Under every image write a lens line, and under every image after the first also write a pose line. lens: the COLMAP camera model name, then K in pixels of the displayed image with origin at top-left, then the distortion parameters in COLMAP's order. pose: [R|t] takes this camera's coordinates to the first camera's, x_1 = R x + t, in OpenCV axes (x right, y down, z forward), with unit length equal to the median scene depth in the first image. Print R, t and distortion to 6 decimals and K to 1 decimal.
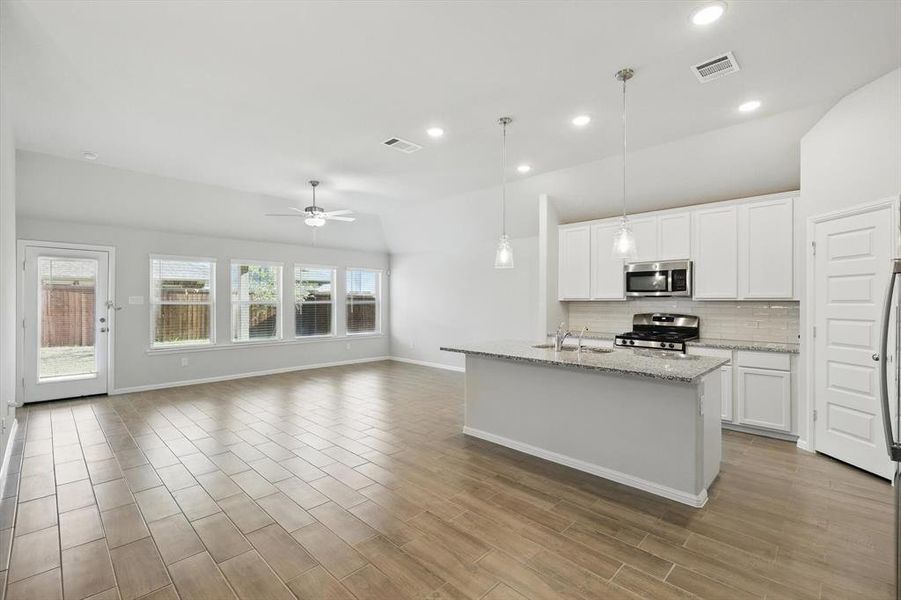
lens RADIAL K [[398.0, 0, 455.1], [0, 398.0, 298.4], [0, 0, 1]] dist [0.001637, 0.000220]
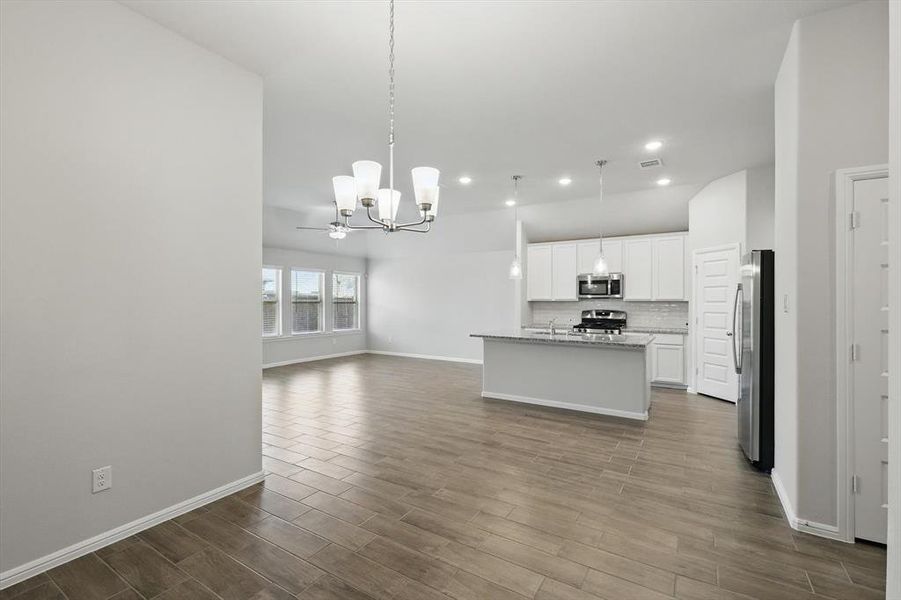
lens RADIAL K [[396.1, 0, 454.8], [0, 396.1, 295.7], [0, 0, 1]] dist [0.002596, 0.000268]
pose [[0.976066, 0.003289, 0.217448, -0.318016], [-0.002254, 0.999985, -0.005010, -0.005351], [-0.217462, 0.004400, 0.976059, -0.281737]]
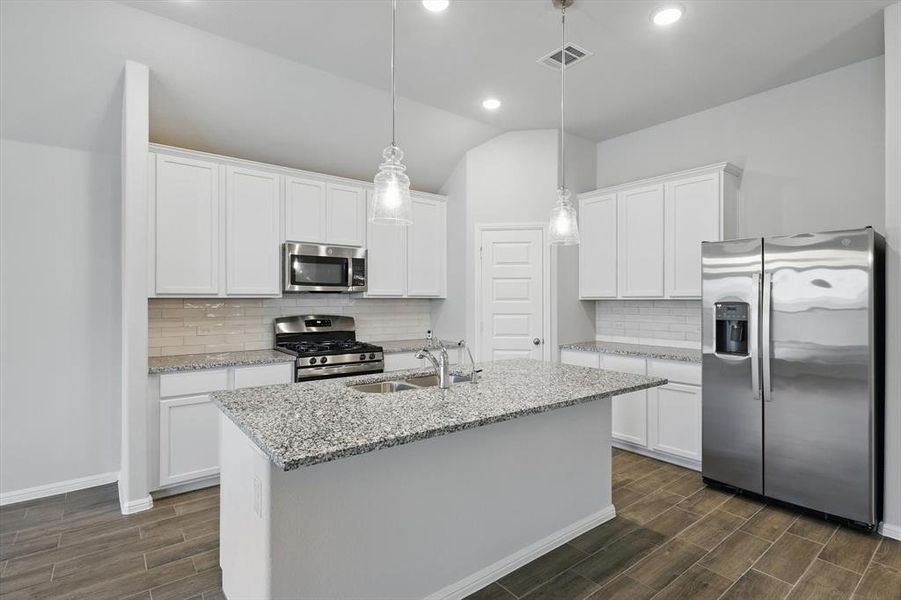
lens RADIAL K [[439.6, 0, 454.0], [0, 439.6, 299.8], [0, 0, 1]] dist [0.000434, 0.000124]
pose [[0.137005, -0.003568, 0.990564, -0.265305], [-0.008034, 0.999957, 0.004713, 0.002992], [-0.990538, -0.008604, 0.136970, 0.677195]]
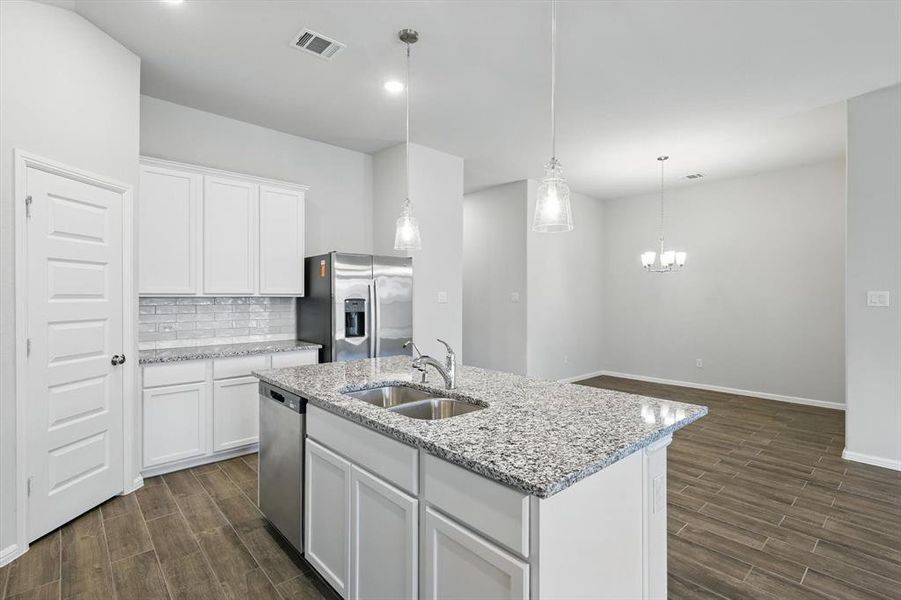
lens RADIAL K [[426.3, 0, 452.5], [0, 426.3, 294.0], [0, 0, 1]] dist [0.001543, 0.000272]
pose [[-0.997559, -0.003877, 0.069715, 0.164716], [-0.004778, 0.999907, -0.012753, 0.006417], [-0.069659, -0.013055, -0.997485, 1.193208]]
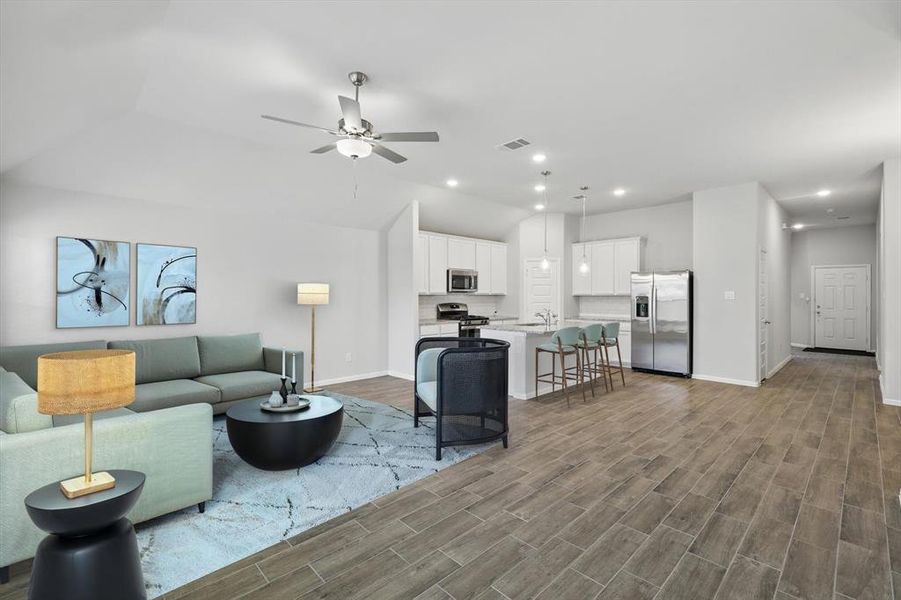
lens RADIAL K [[396.1, 0, 454.8], [0, 396.1, 295.7], [0, 0, 1]] dist [0.002596, 0.000268]
pose [[0.031691, -0.004500, 0.999488, -1.053868], [-0.008394, 0.999953, 0.004769, 0.002252], [-0.999462, -0.008541, 0.031651, 1.007137]]
